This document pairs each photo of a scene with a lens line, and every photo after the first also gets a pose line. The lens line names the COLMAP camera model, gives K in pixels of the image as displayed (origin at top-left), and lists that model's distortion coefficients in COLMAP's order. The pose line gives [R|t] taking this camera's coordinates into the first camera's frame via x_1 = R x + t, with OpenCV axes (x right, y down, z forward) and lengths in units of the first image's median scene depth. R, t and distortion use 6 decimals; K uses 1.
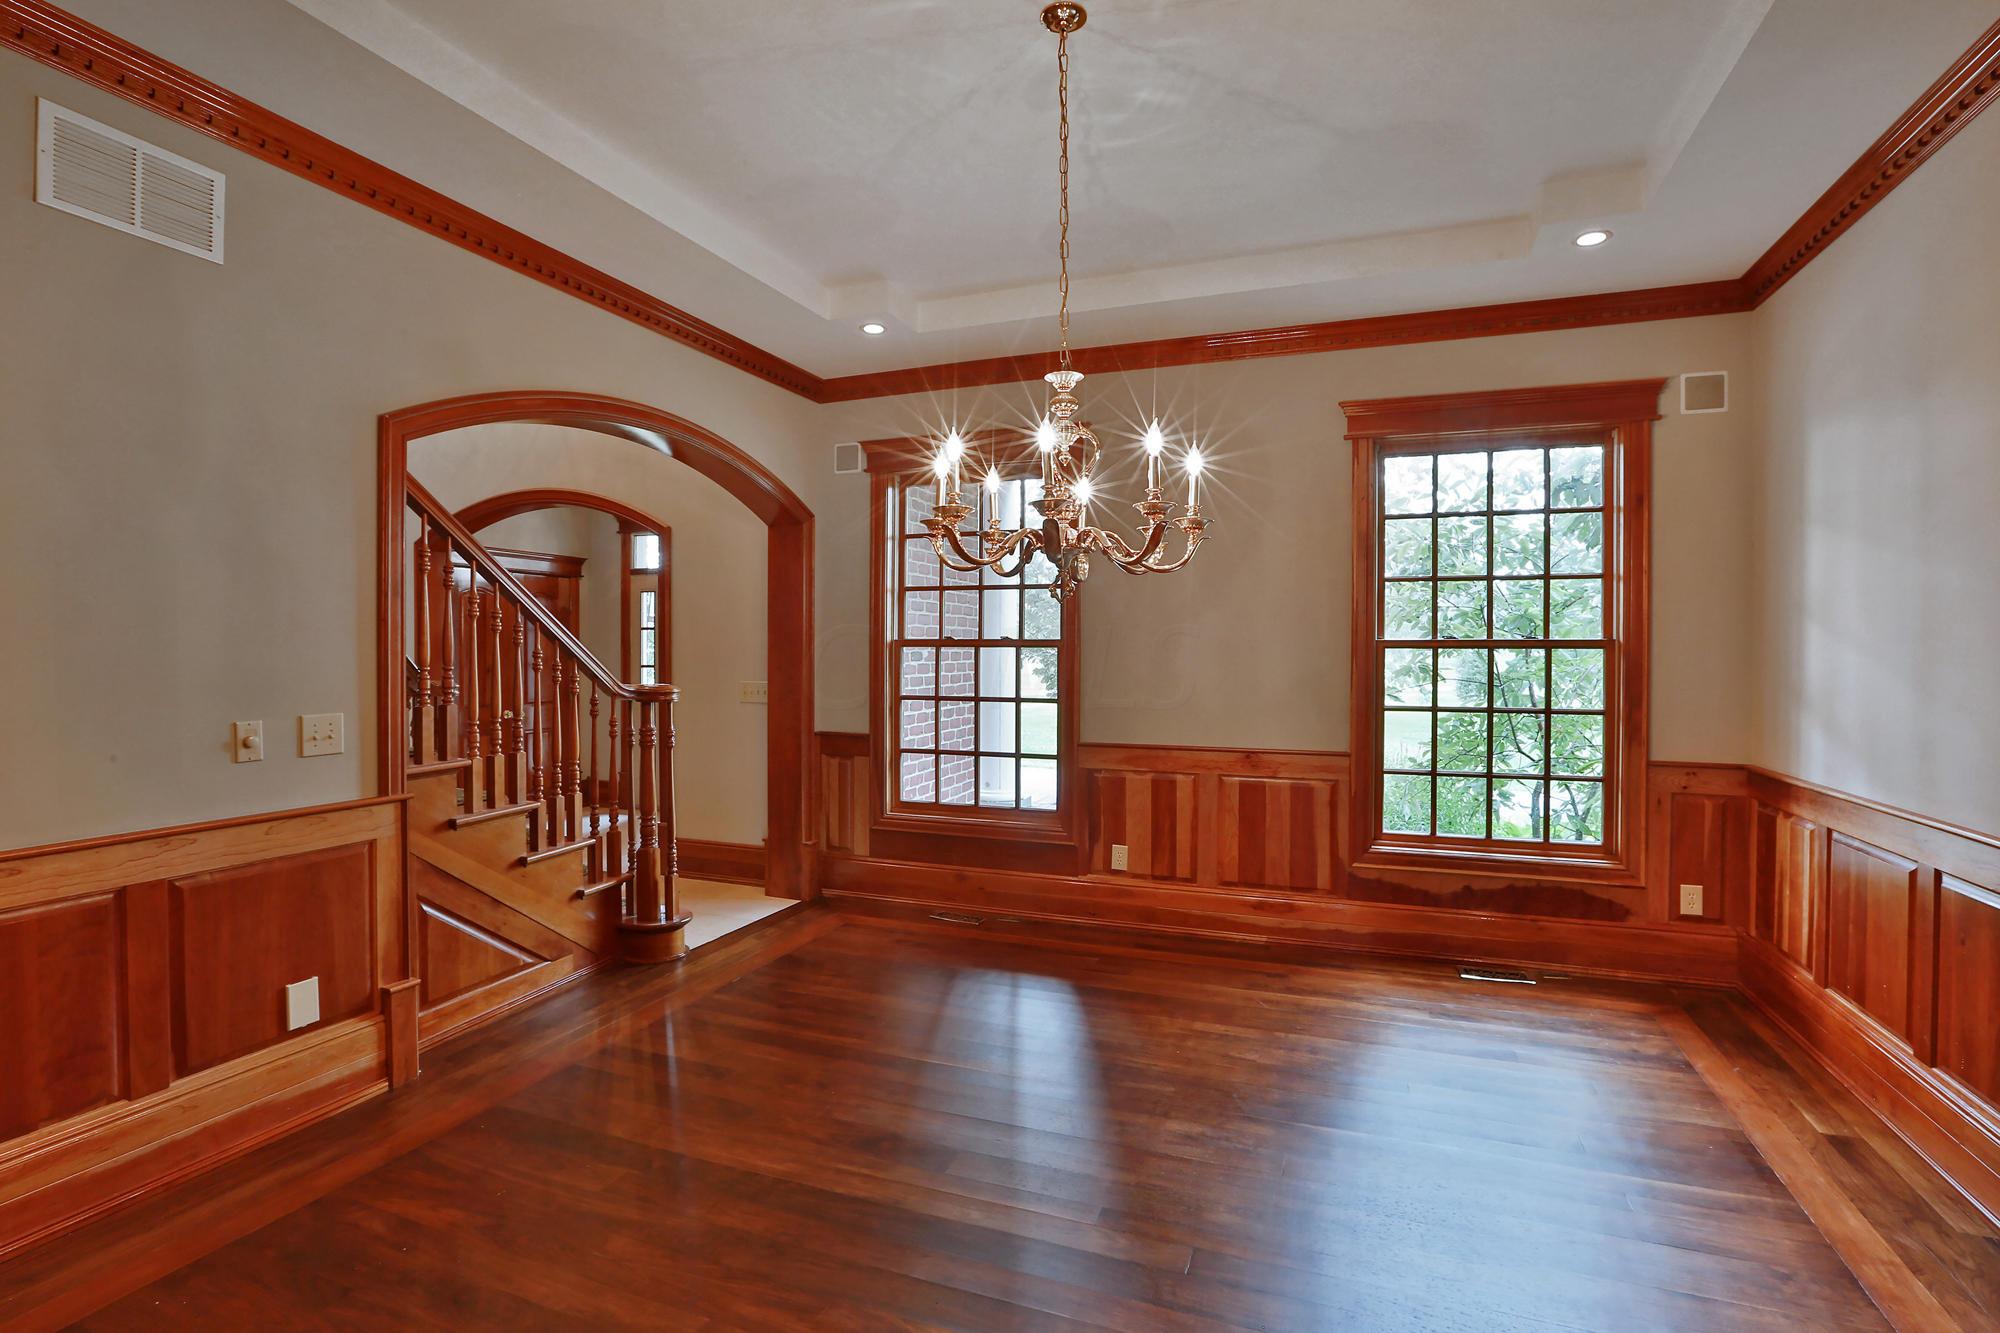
lens RADIAL K [[952.7, 0, 996.0], [0, 952.7, 659.5], [0, 0, 1]] dist [-0.038203, 0.008194]
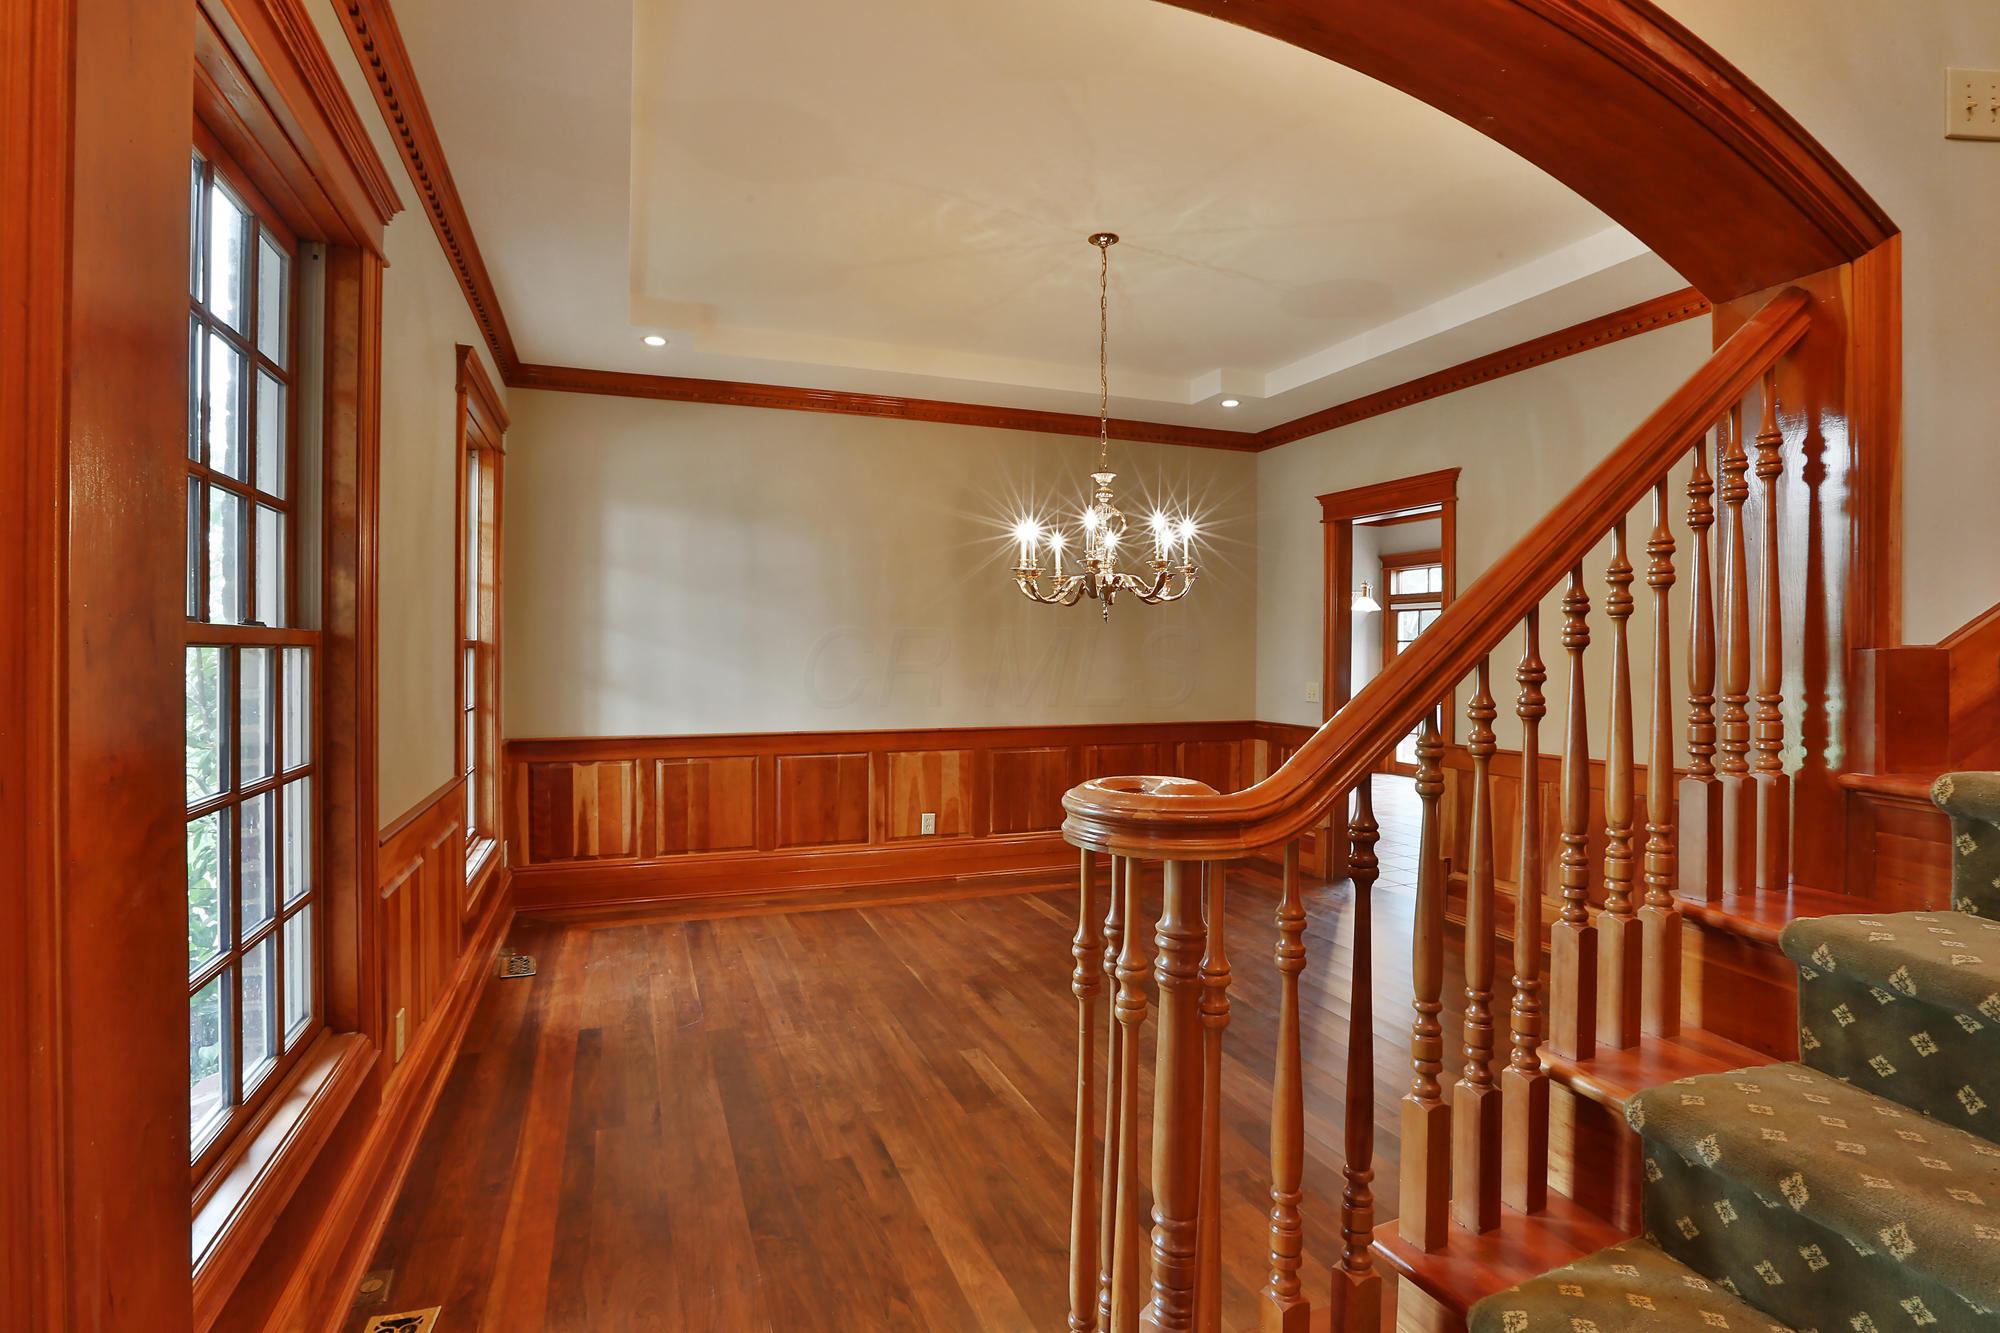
lens RADIAL K [[952.7, 0, 996.6], [0, 952.7, 657.8], [0, 0, 1]] dist [-0.038203, 0.008194]
pose [[-0.672509, -0.006955, 0.740056, -0.589314], [0.002516, 0.999929, 0.011684, -0.011904], [-0.740085, 0.009720, -0.672443, 1.335073]]
